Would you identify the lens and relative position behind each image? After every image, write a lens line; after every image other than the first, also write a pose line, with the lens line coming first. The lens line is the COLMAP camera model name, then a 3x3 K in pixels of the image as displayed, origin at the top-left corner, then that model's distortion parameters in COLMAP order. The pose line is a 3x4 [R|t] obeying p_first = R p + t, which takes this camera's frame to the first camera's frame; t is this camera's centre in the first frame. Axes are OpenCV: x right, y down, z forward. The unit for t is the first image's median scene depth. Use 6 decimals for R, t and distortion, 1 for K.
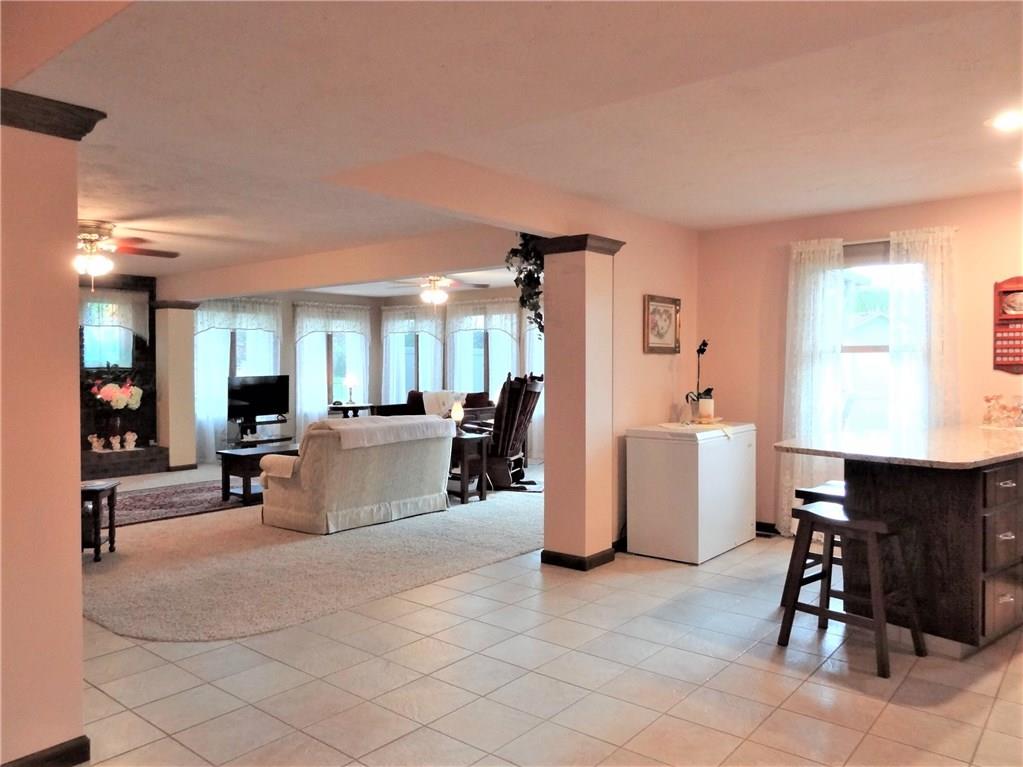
lens RADIAL K [[732.7, 0, 511.5], [0, 732.7, 383.5], [0, 0, 1]] dist [0.003943, 0.003437]
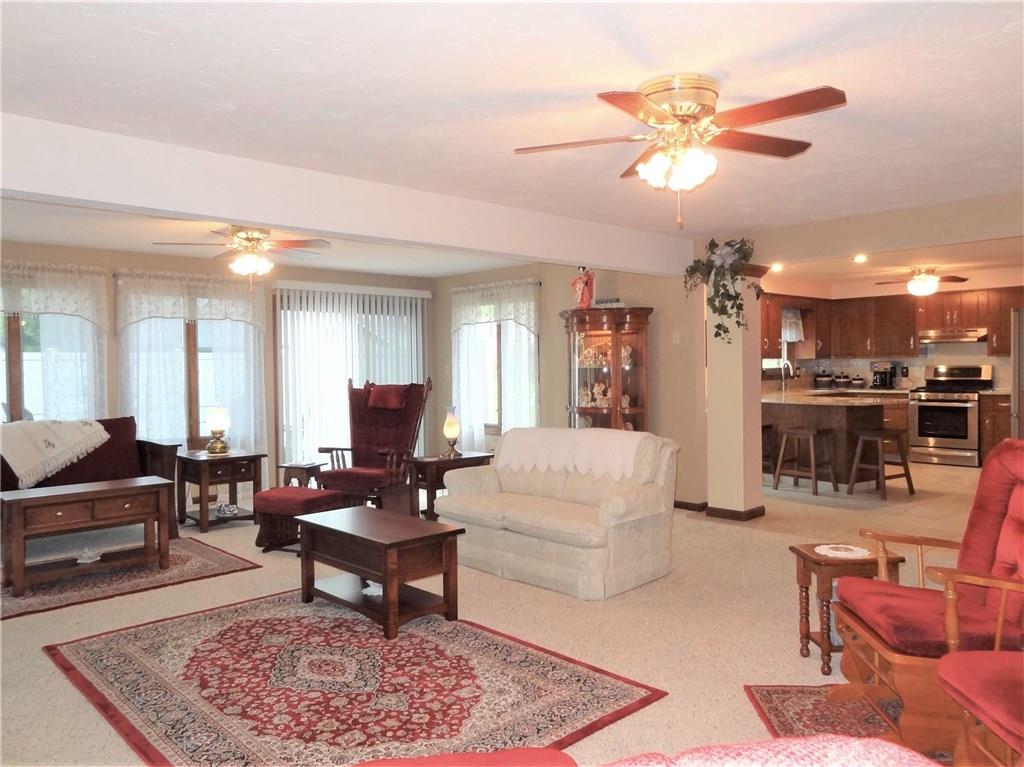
lens RADIAL K [[753.7, 0, 503.2], [0, 753.7, 406.3], [0, 0, 1]] dist [0.006894, 0.004981]
pose [[0.132841, -0.050138, 0.989868, -0.686560], [0.038861, 0.998215, 0.045345, -0.015365], [-0.990375, 0.032443, 0.134553, 0.657543]]
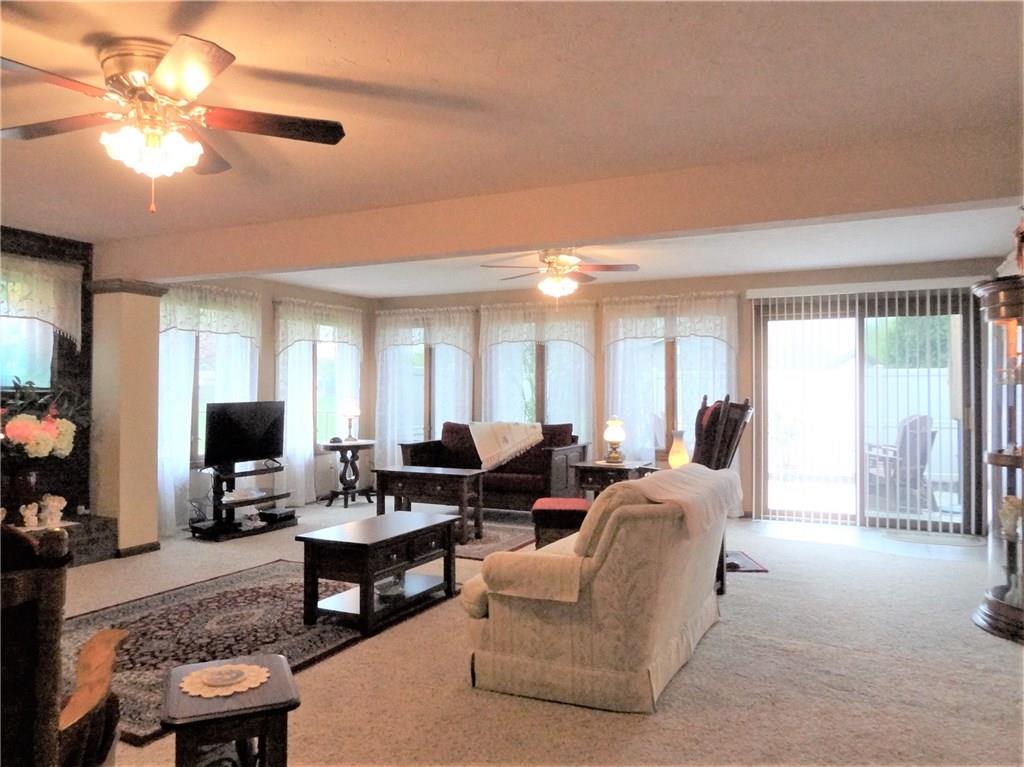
lens RADIAL K [[733.4, 0, 512.0], [0, 733.4, 383.5], [0, 0, 1]] dist [0.003943, 0.003437]
pose [[0.973689, 0.006596, 0.227786, -0.287656], [0.002432, 0.999223, -0.039331, -0.000179], [-0.227868, 0.038850, 0.972917, 0.324532]]
